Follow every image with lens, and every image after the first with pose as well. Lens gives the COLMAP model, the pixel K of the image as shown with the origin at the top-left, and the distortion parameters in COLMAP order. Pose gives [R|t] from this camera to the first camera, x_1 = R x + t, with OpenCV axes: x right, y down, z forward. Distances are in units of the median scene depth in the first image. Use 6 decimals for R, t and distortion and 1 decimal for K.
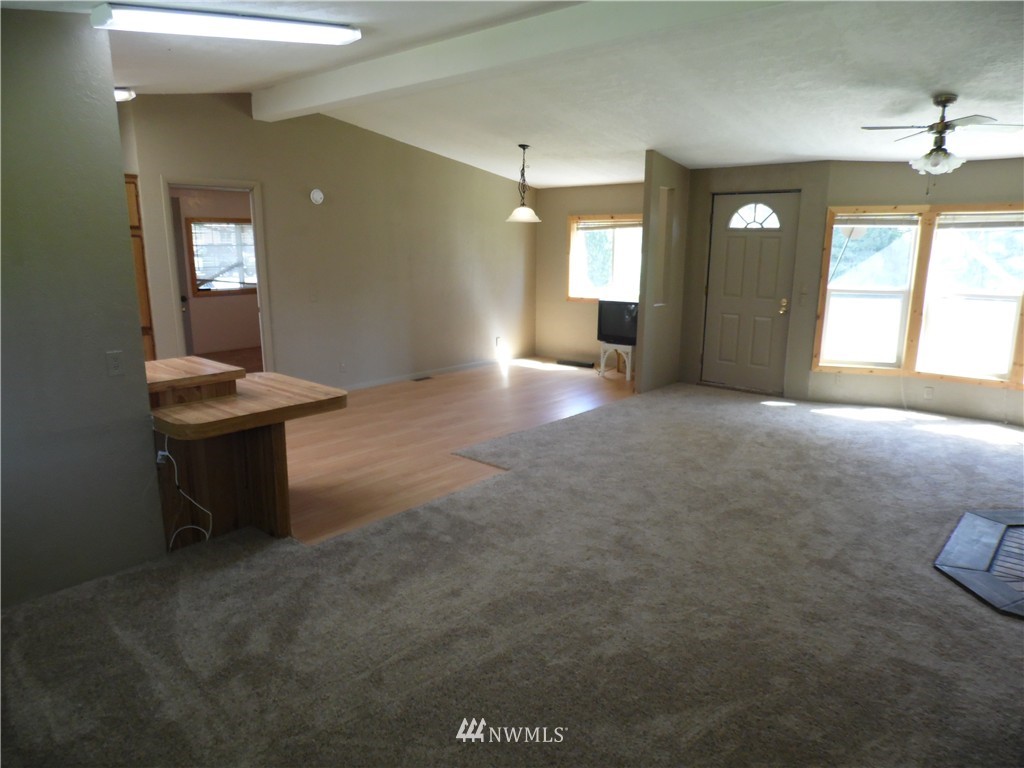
lens RADIAL K [[685.6, 0, 514.3], [0, 685.6, 380.6], [0, 0, 1]] dist [0.008037, -0.005714]
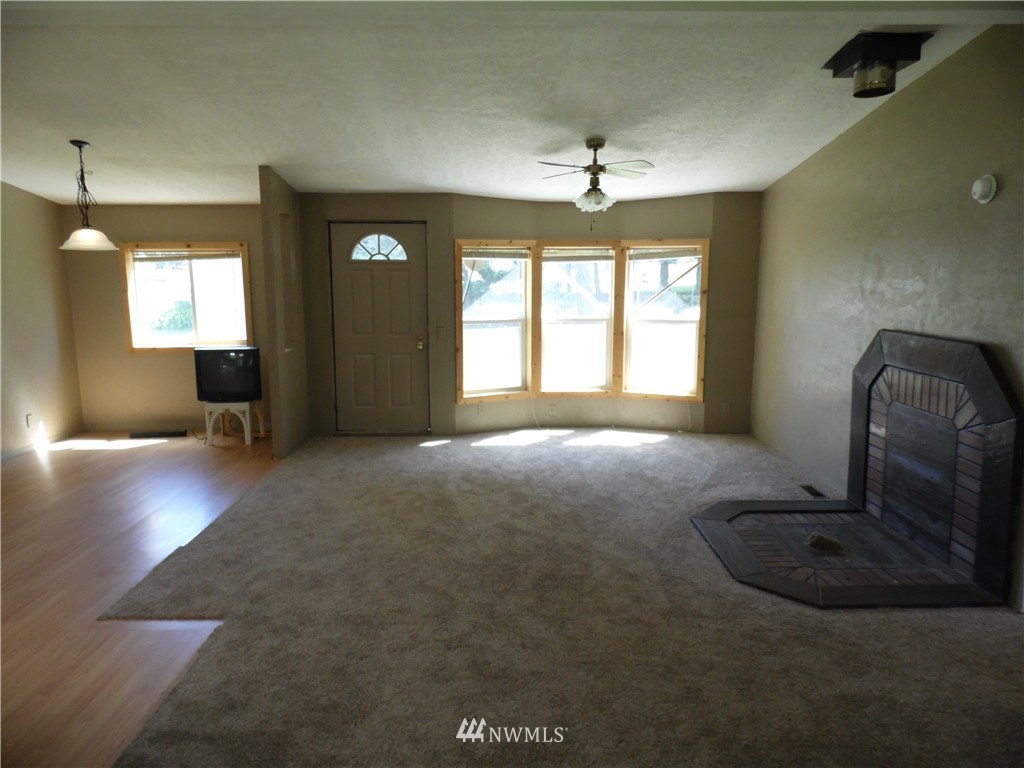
lens RADIAL K [[685.6, 0, 514.2], [0, 685.6, 378.2], [0, 0, 1]] dist [0.008037, -0.005714]
pose [[0.741391, -0.110635, 0.661891, -0.174136], [0.141249, 0.989947, 0.007255, -0.053131], [-0.656040, 0.088113, 0.749565, 0.234484]]
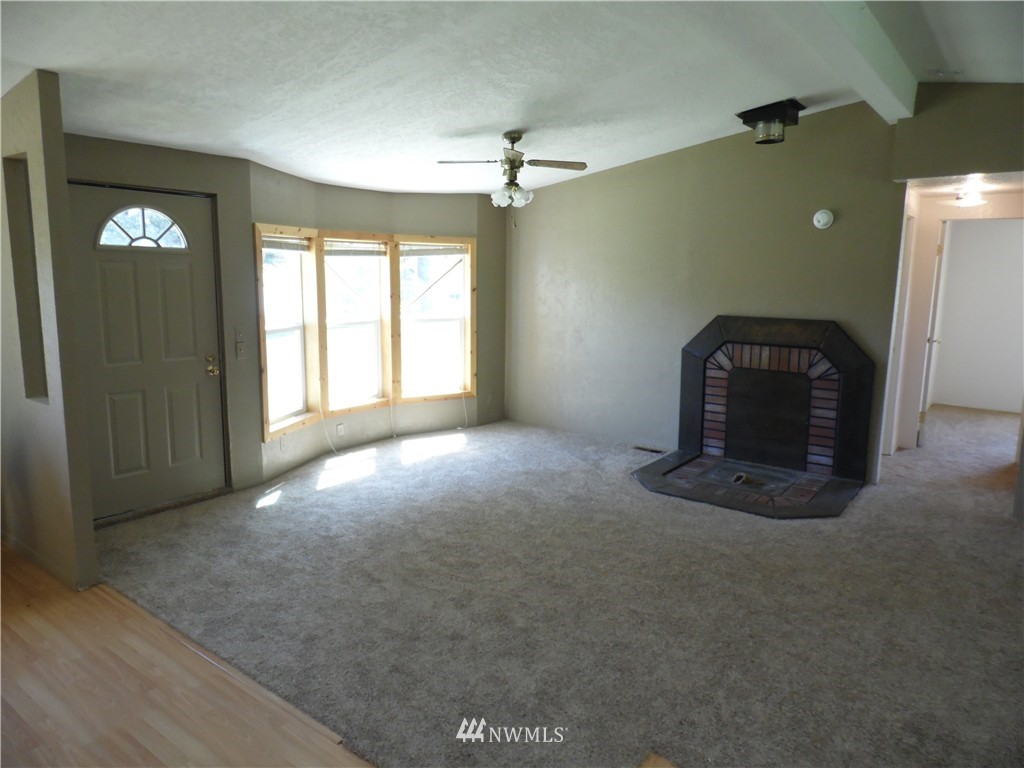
lens RADIAL K [[685.6, 0, 516.6], [0, 685.6, 378.1], [0, 0, 1]] dist [0.008037, -0.005714]
pose [[-0.074396, -0.160849, 0.984171, -0.348257], [0.189524, 0.966638, 0.172310, -0.179896], [-0.979054, 0.199343, -0.041429, 0.855311]]
